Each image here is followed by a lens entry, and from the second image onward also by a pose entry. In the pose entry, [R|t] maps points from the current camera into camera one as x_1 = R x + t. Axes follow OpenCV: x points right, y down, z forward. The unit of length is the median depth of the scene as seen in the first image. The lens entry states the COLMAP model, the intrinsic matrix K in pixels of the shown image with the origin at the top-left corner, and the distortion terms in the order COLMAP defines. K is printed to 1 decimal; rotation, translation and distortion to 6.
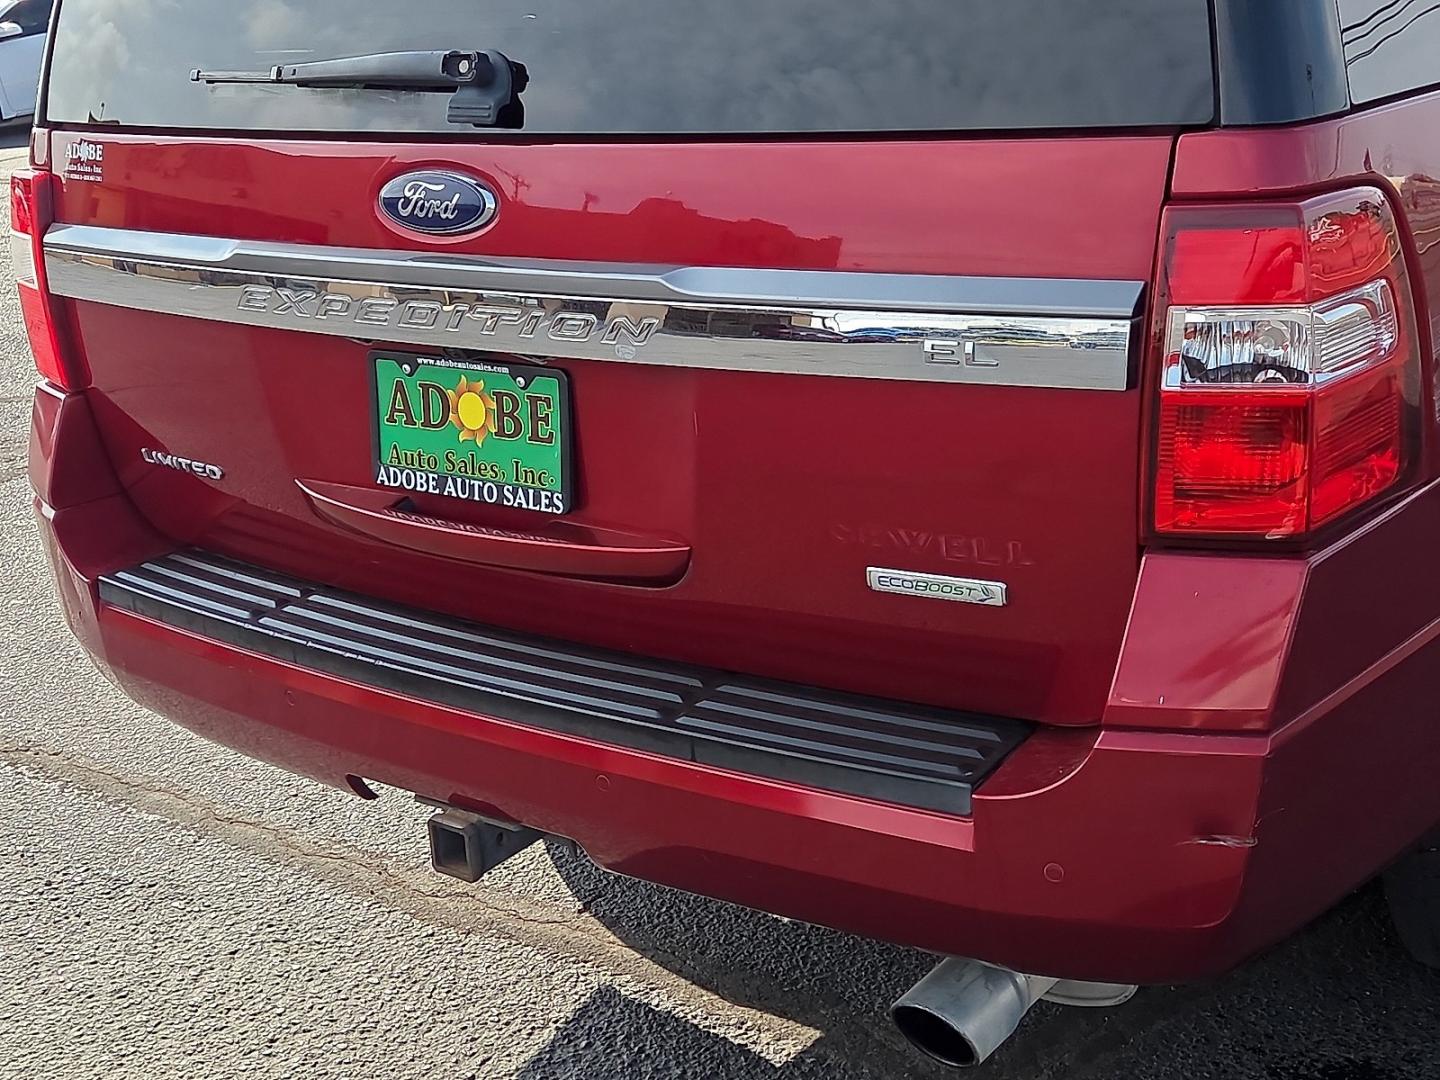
lens RADIAL K [[1894.9, 0, 720.0], [0, 1894.9, 540.0], [0, 0, 1]] dist [0.096843, -0.083230]
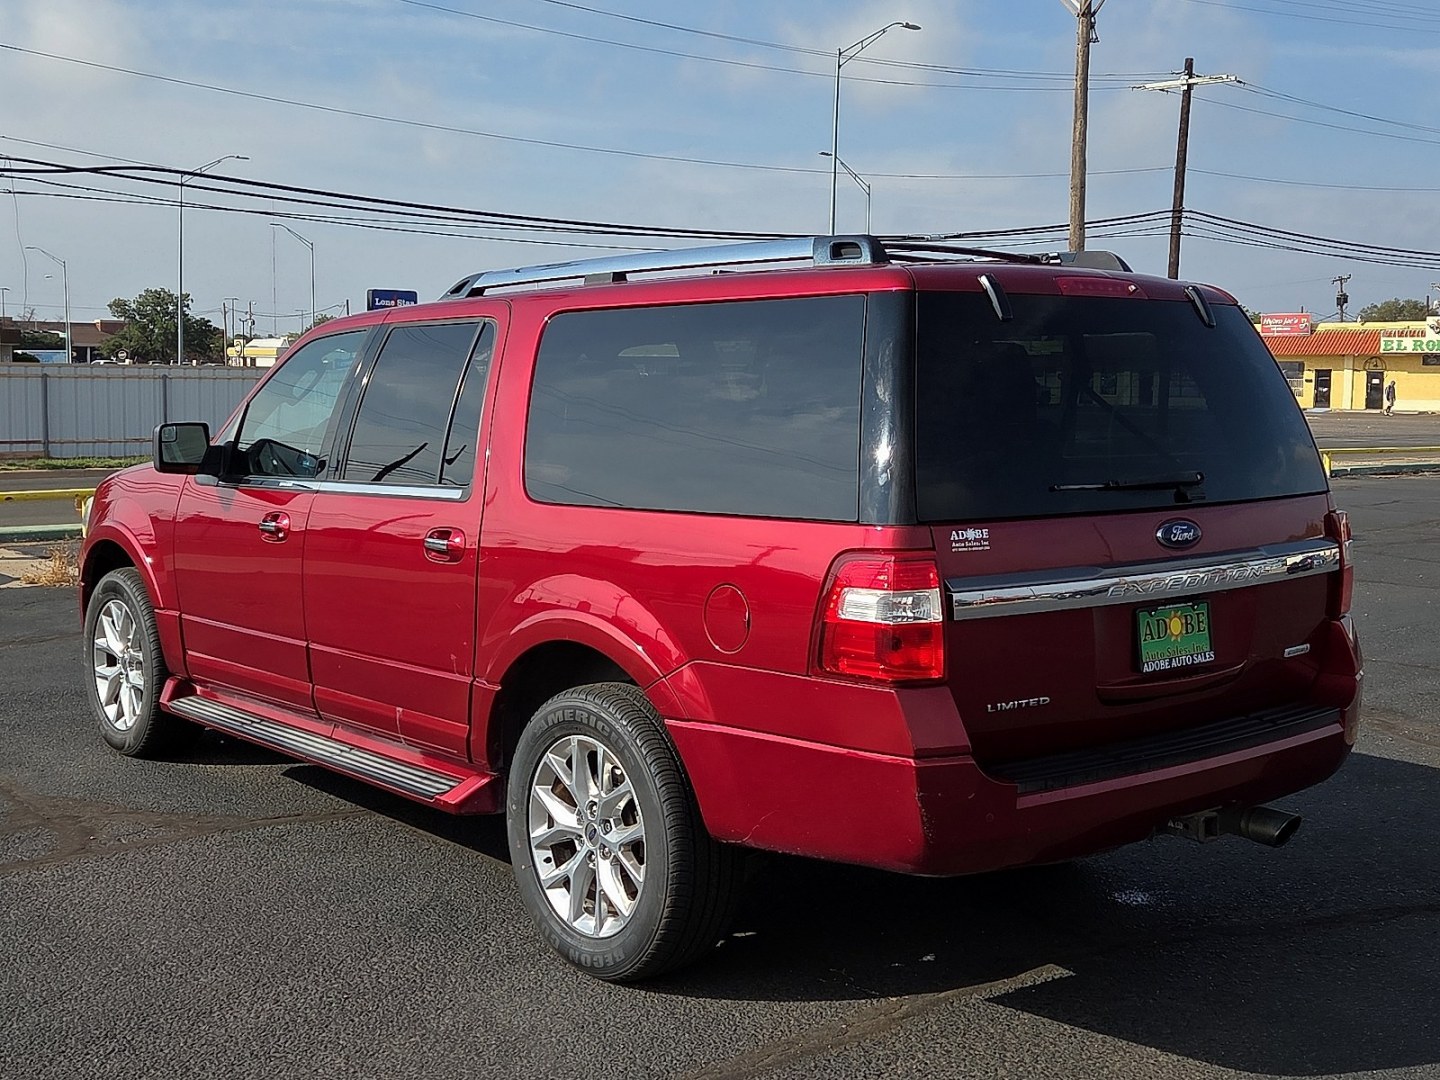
lens RADIAL K [[1716.8, 0, 708.0], [0, 1716.8, 538.5], [0, 0, 1]] dist [0.078393, -0.057691]
pose [[0.214851, -0.017061, 0.976498, -2.258965], [0.281401, 0.958527, -0.045167, -0.232714], [-0.935228, 0.284492, 0.210742, 1.066492]]
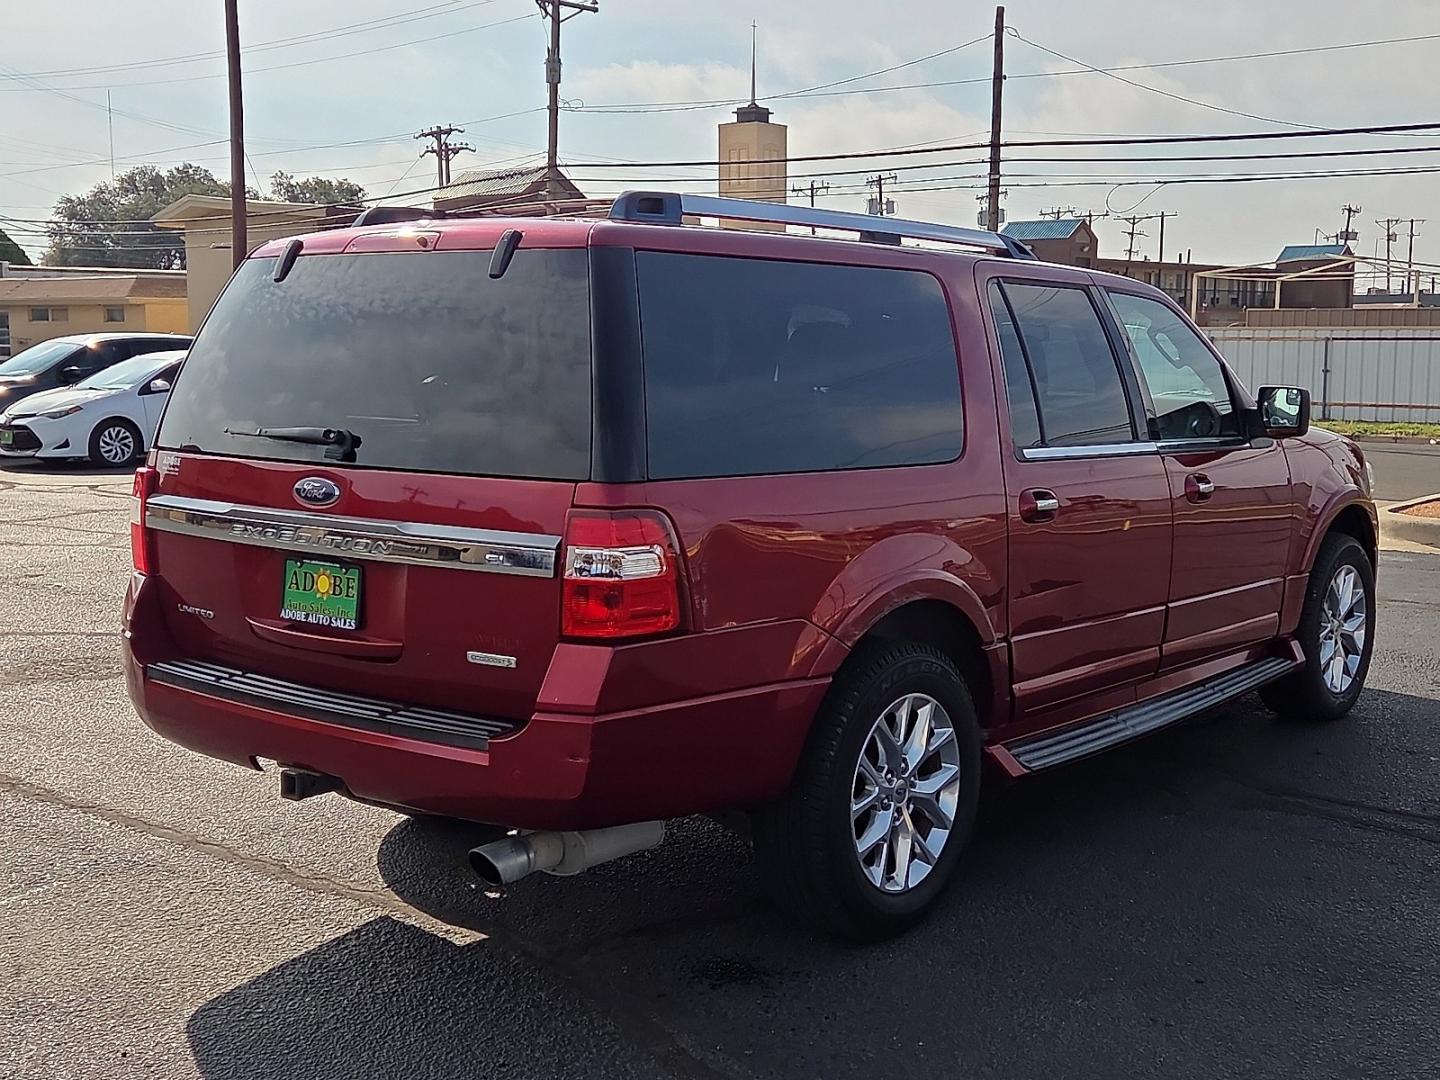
lens RADIAL K [[1699.3, 0, 735.0], [0, 1699.3, 541.9], [0, 0, 1]] dist [0.082830, -0.028766]
pose [[0.996535, 0.081748, -0.015324, 0.381348], [-0.083170, 0.978319, -0.189672, 0.226154], [-0.000513, 0.190289, 0.981728, -0.988225]]
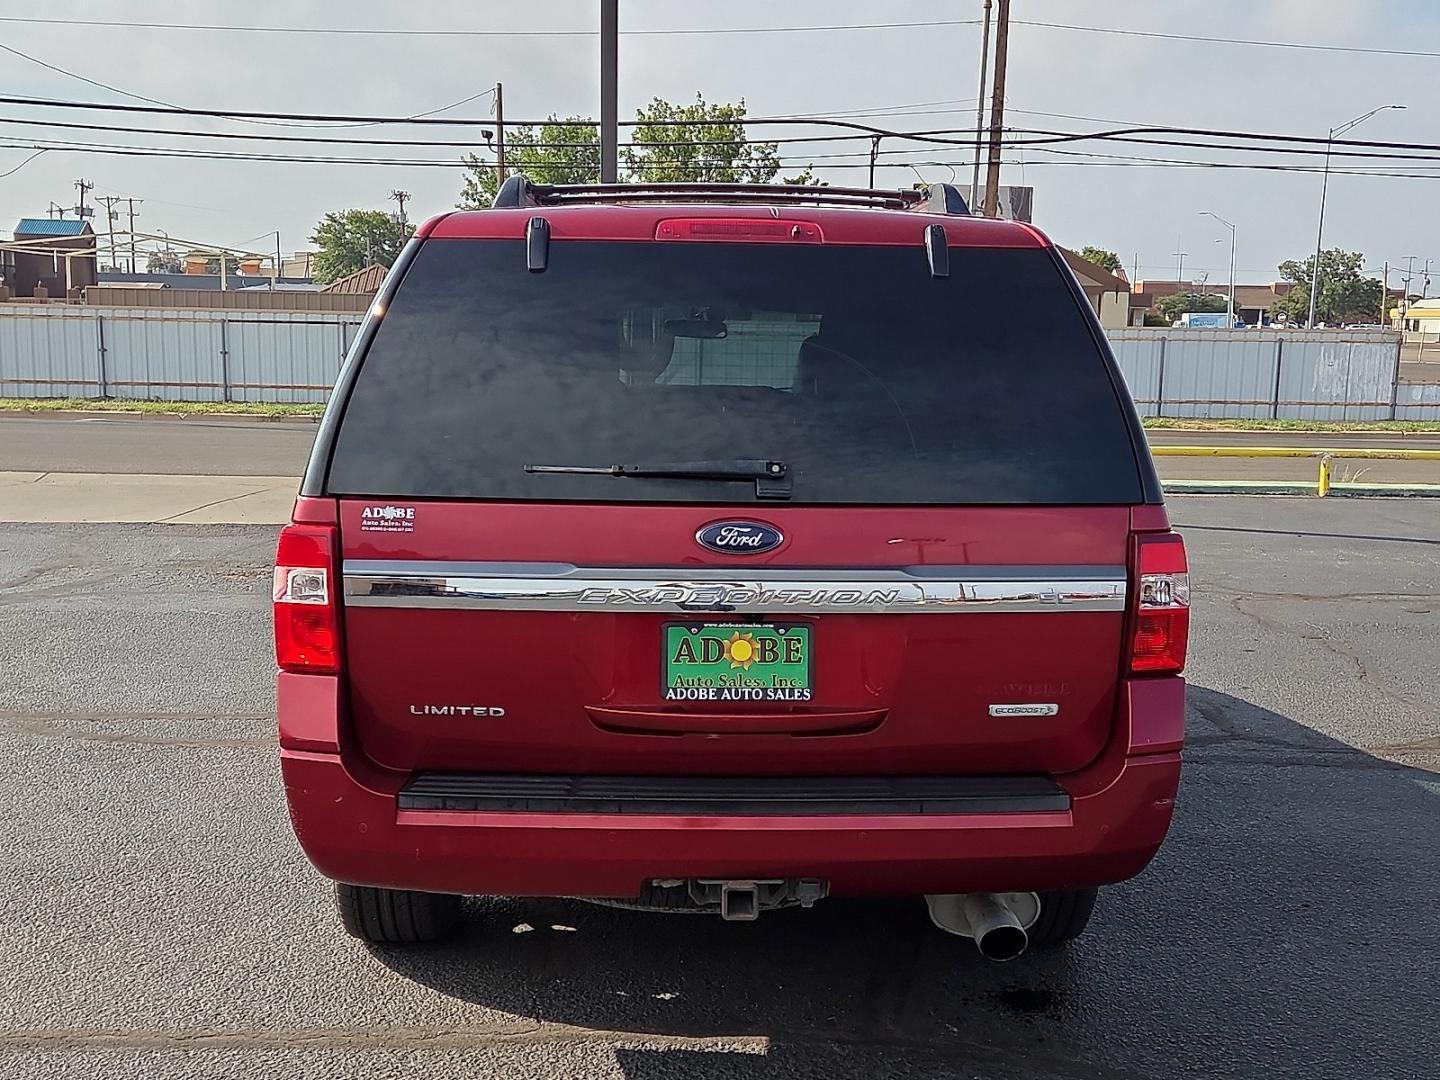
lens RADIAL K [[1716.8, 0, 708.0], [0, 1716.8, 538.5], [0, 0, 1]] dist [0.078393, -0.057691]
pose [[0.763611, 0.007732, 0.645630, -1.230887], [0.127626, 0.978392, -0.162665, 0.091687], [-0.632937, 0.206612, 0.746124, -0.234180]]
